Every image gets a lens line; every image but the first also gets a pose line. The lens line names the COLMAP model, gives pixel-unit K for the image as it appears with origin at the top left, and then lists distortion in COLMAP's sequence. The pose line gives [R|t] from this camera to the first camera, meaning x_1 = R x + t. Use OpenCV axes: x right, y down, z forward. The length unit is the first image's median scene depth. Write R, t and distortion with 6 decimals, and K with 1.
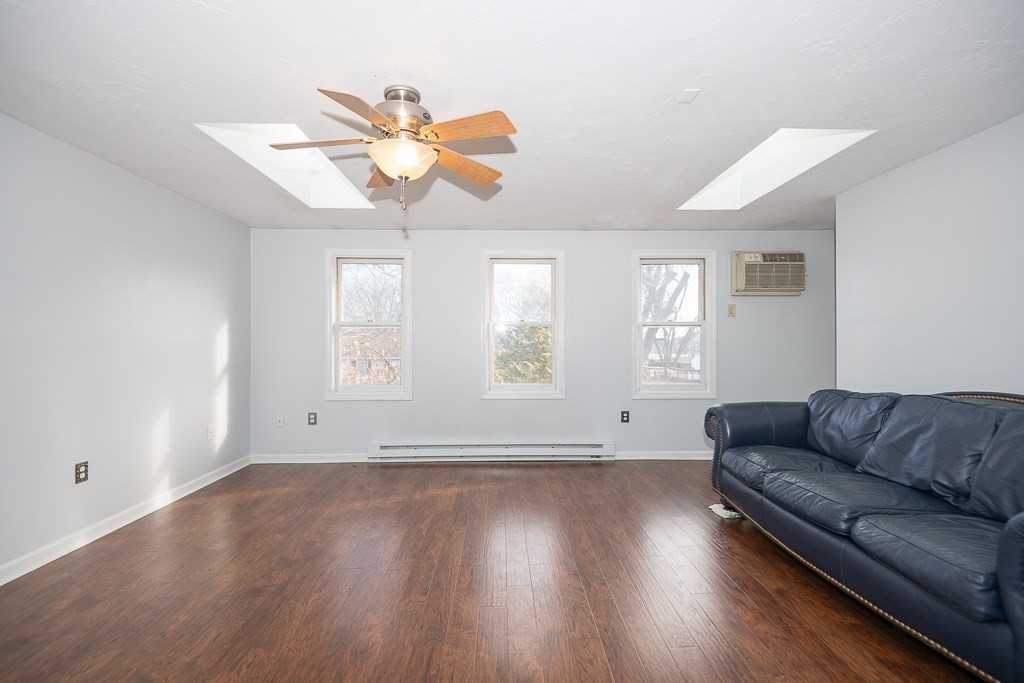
lens RADIAL K [[460.4, 0, 512.9], [0, 460.4, 340.4], [0, 0, 1]] dist [0.039549, -0.028269]
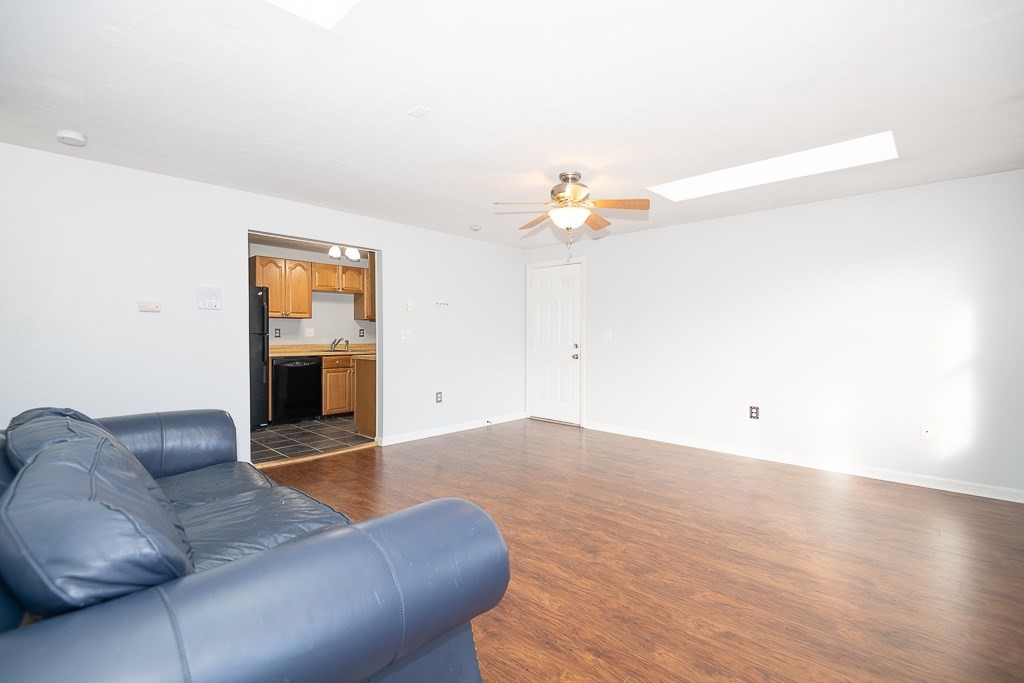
lens RADIAL K [[461.0, 0, 512.0], [0, 461.0, 339.8], [0, 0, 1]] dist [0.032554, -0.025806]
pose [[-0.703713, 0.009596, -0.710420, 0.613724], [0.000863, 0.999920, 0.012652, 0.008031], [0.710484, 0.008290, -0.703665, 1.171991]]
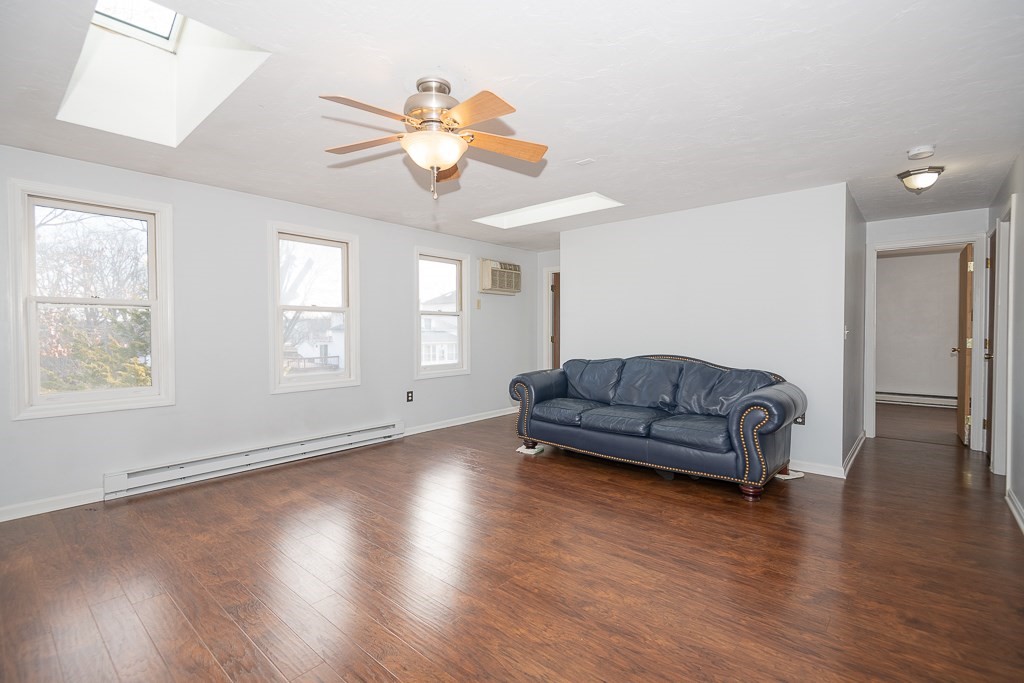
lens RADIAL K [[460.4, 0, 512.9], [0, 460.4, 340.4], [0, 0, 1]] dist [0.039549, -0.028269]
pose [[0.674824, -0.016367, 0.737798, -0.523795], [-0.003507, 0.999672, 0.025383, 0.003140], [-0.737971, -0.019716, 0.674545, 0.100070]]
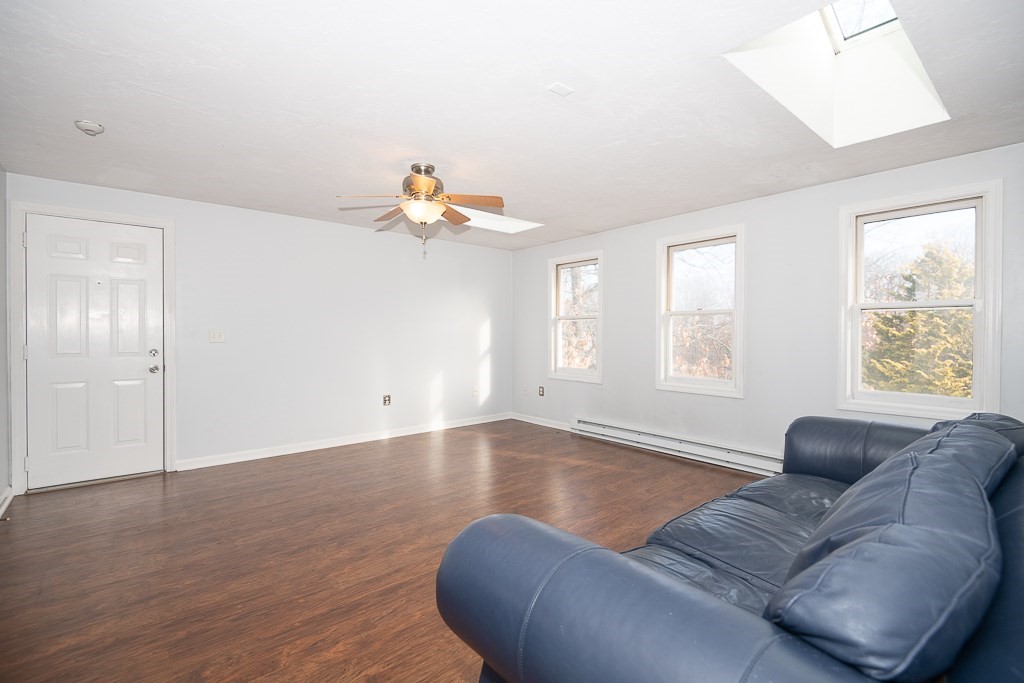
lens RADIAL K [[460.4, 0, 512.9], [0, 460.4, 340.4], [0, 0, 1]] dist [0.039549, -0.028269]
pose [[0.628956, 0.013937, -0.777316, 0.664240], [0.000421, 0.999833, 0.018268, 0.003064], [0.777441, -0.011817, 0.628845, 0.162852]]
